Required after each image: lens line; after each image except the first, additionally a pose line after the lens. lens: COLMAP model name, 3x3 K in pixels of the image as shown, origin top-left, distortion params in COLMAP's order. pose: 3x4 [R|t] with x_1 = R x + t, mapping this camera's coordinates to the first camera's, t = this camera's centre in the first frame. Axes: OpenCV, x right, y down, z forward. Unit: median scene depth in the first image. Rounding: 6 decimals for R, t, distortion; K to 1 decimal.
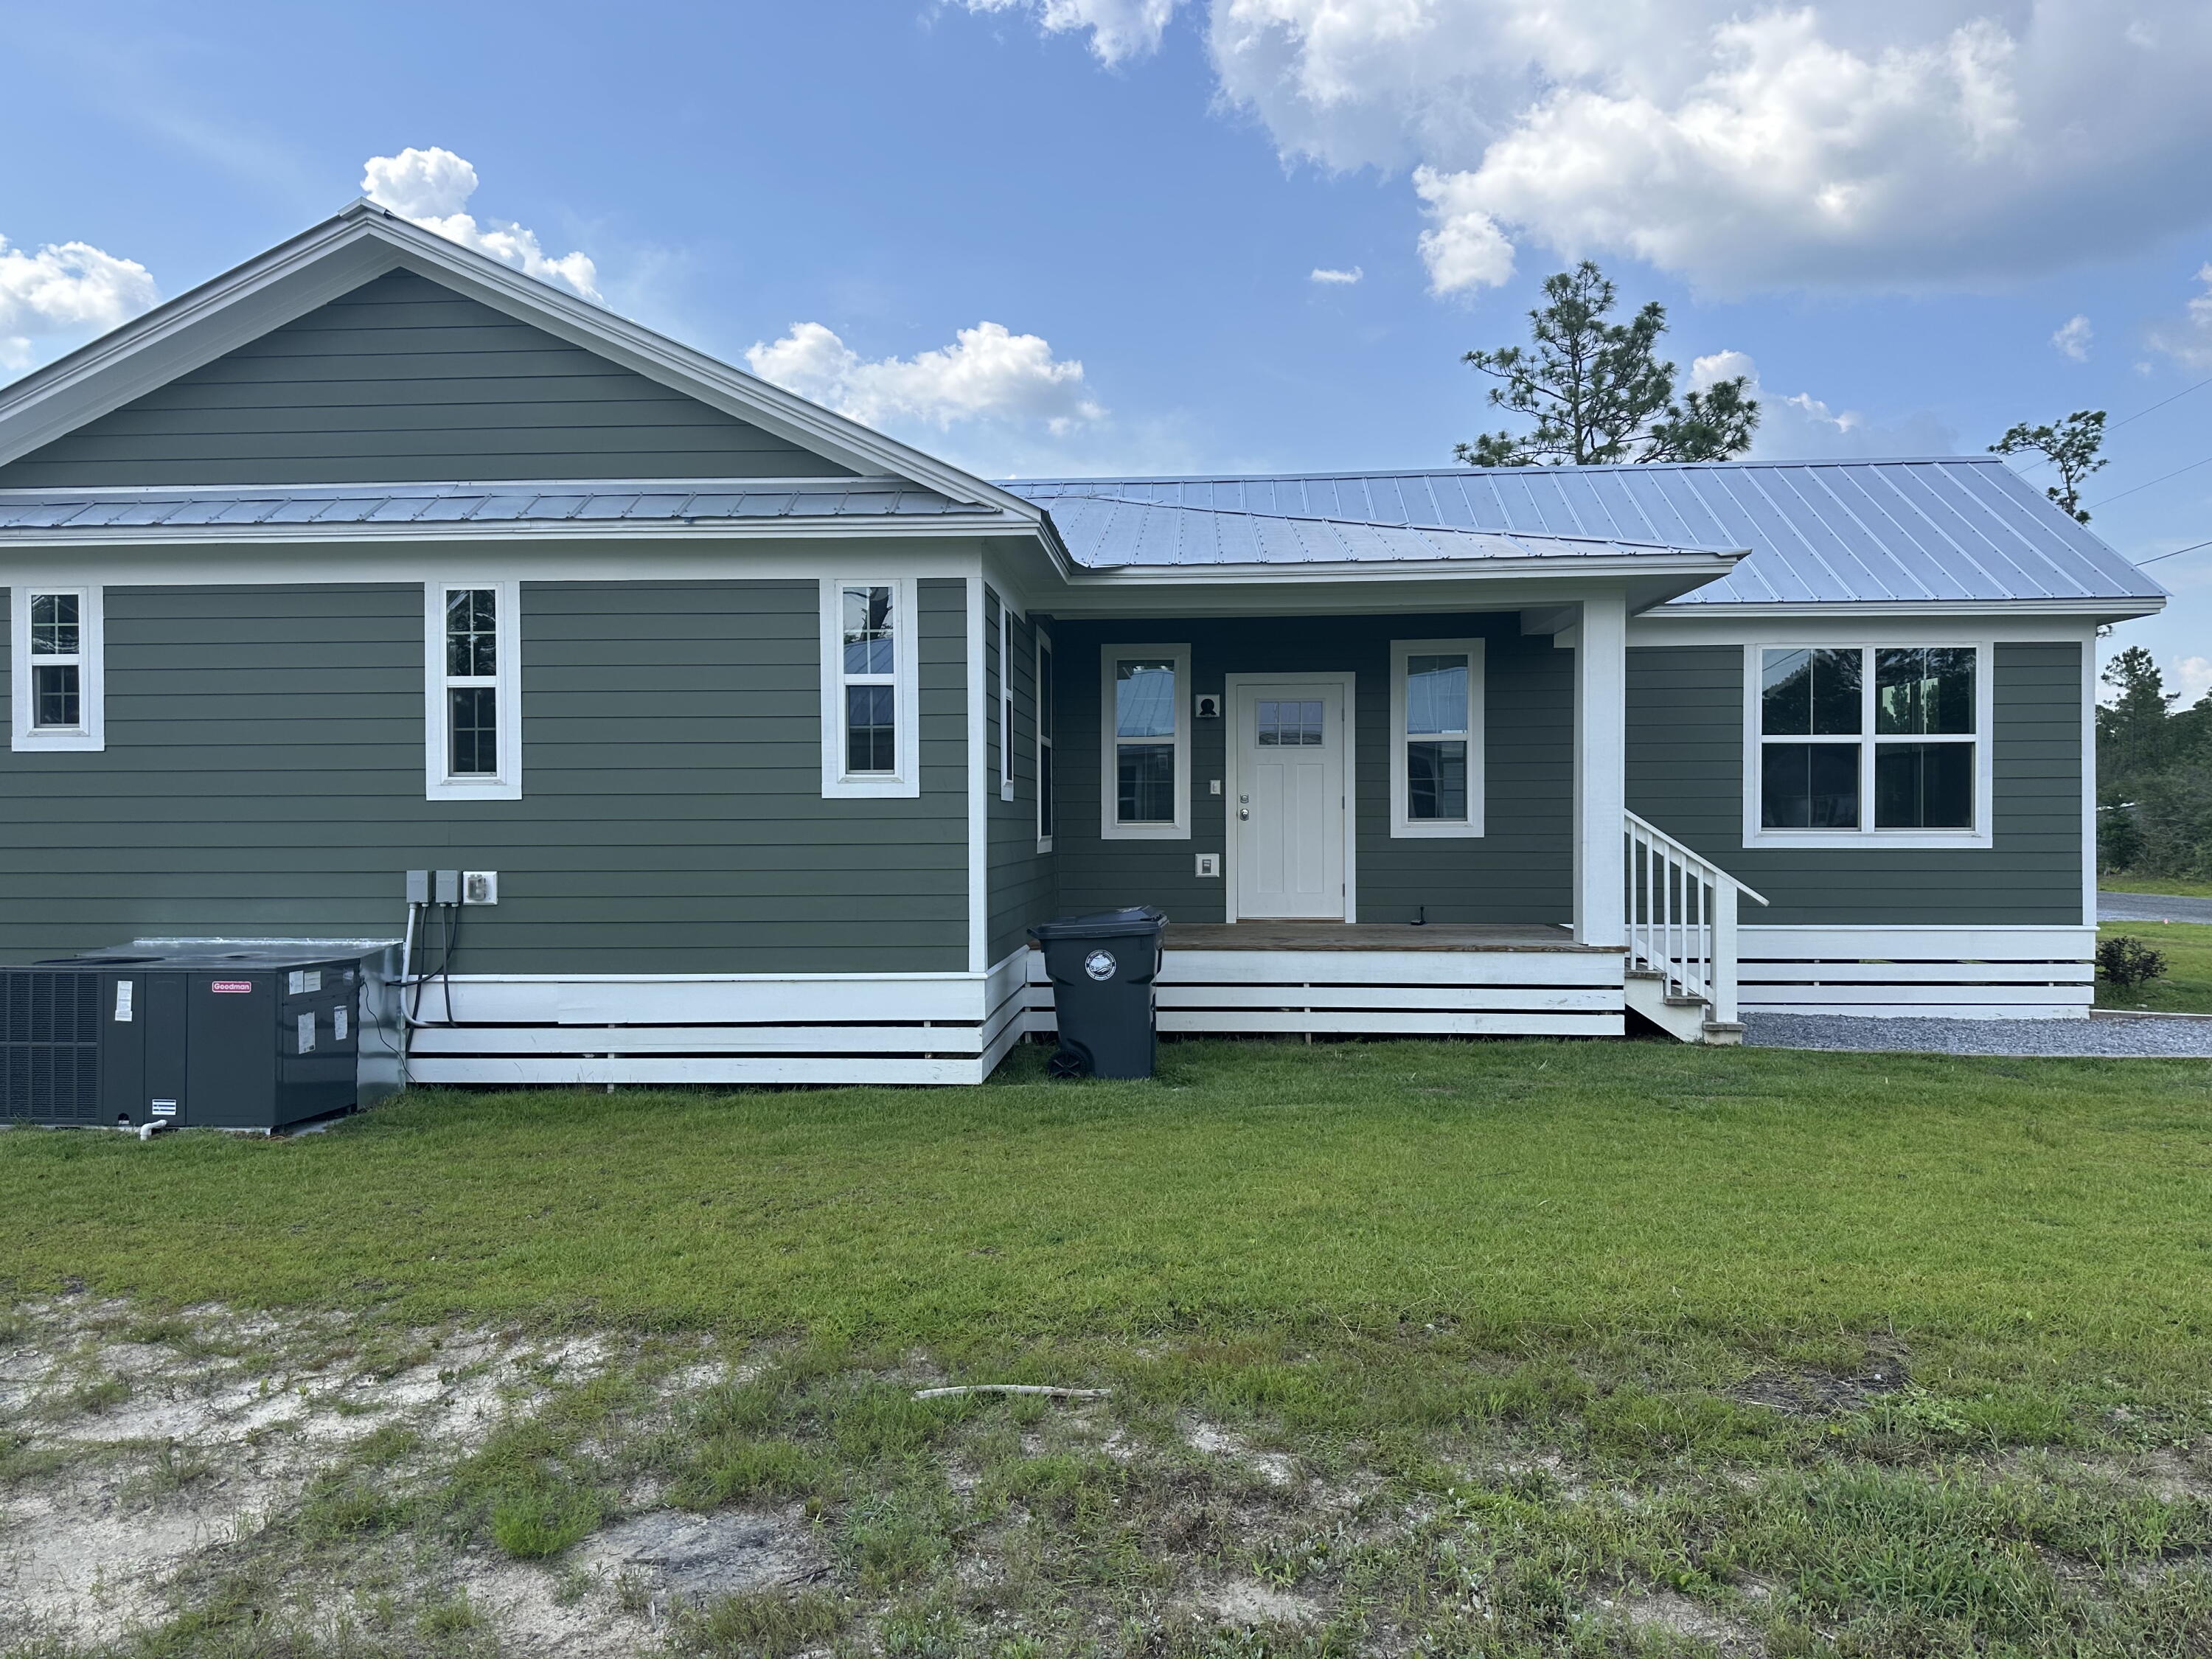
lens RADIAL K [[1545.2, 0, 1097.6], [0, 1545.2, 832.7], [0, 0, 1]] dist [0.042806, -0.031849]
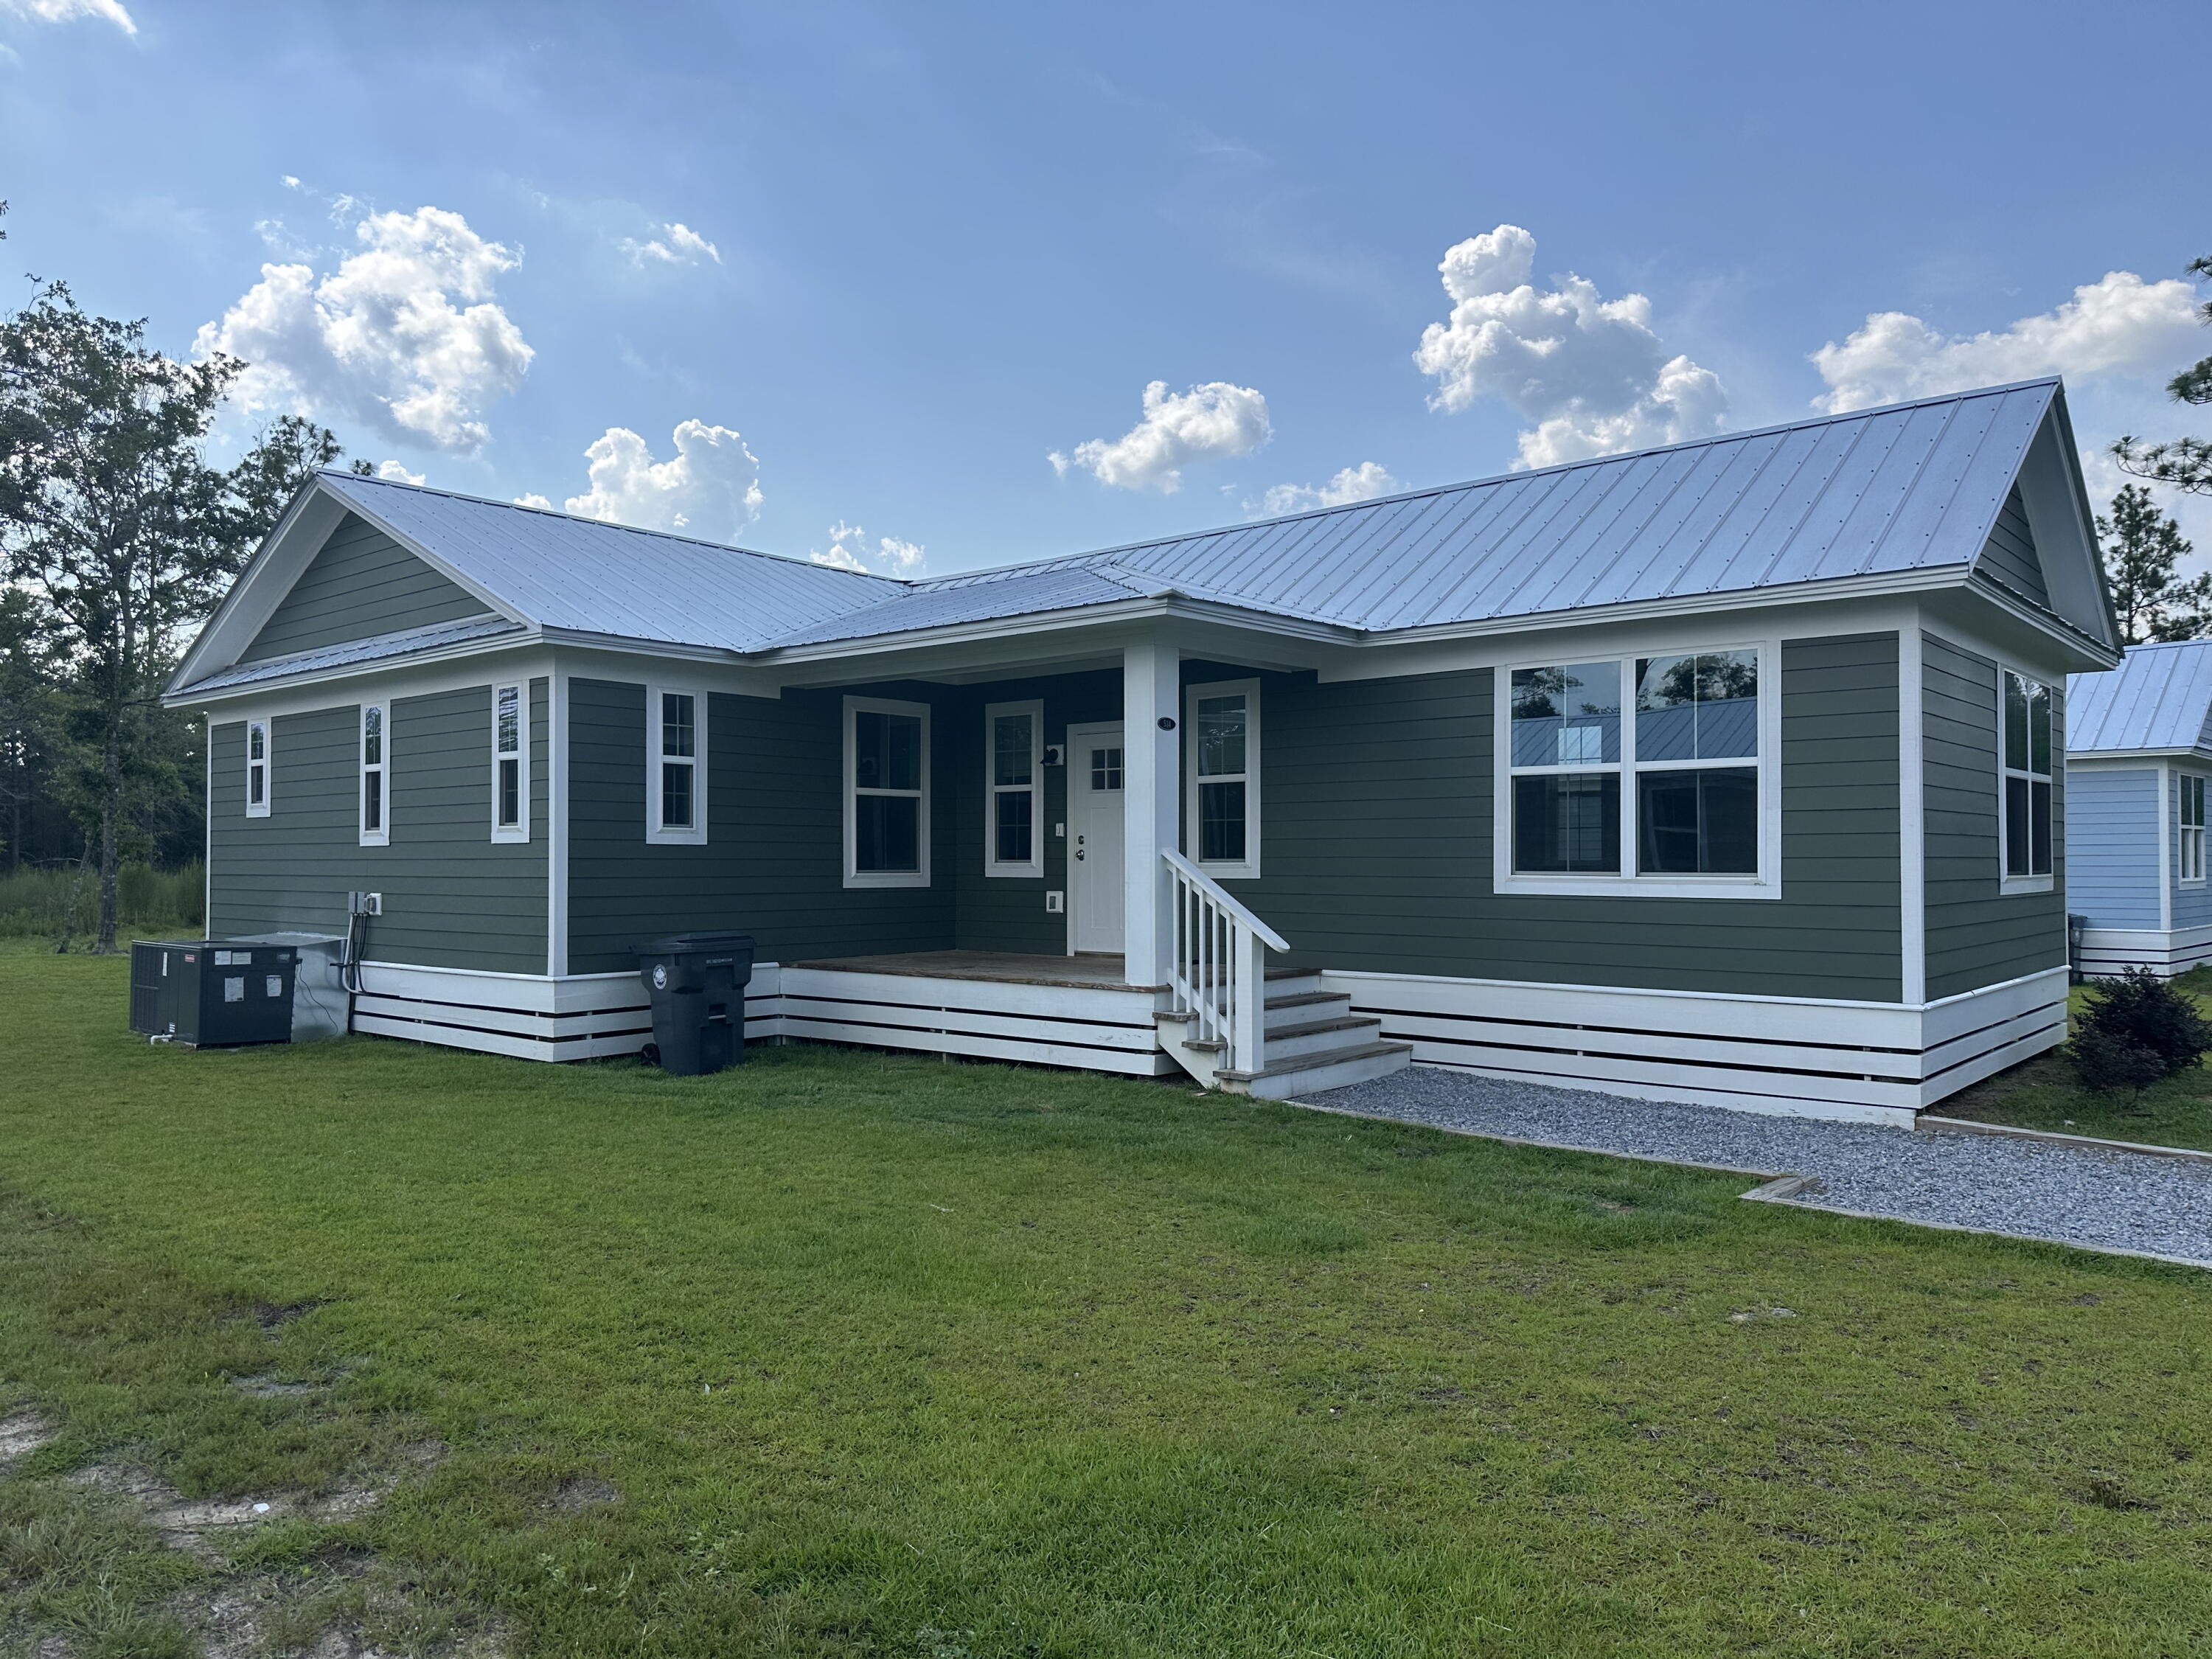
lens RADIAL K [[1545.2, 0, 1114.2], [0, 1545.2, 832.0], [0, 0, 1]] dist [0.042806, -0.031849]
pose [[0.798602, -0.007407, -0.601814, 0.778030], [-0.007732, 0.999715, -0.022564, -0.003848], [0.601810, 0.022673, 0.798317, 0.160372]]
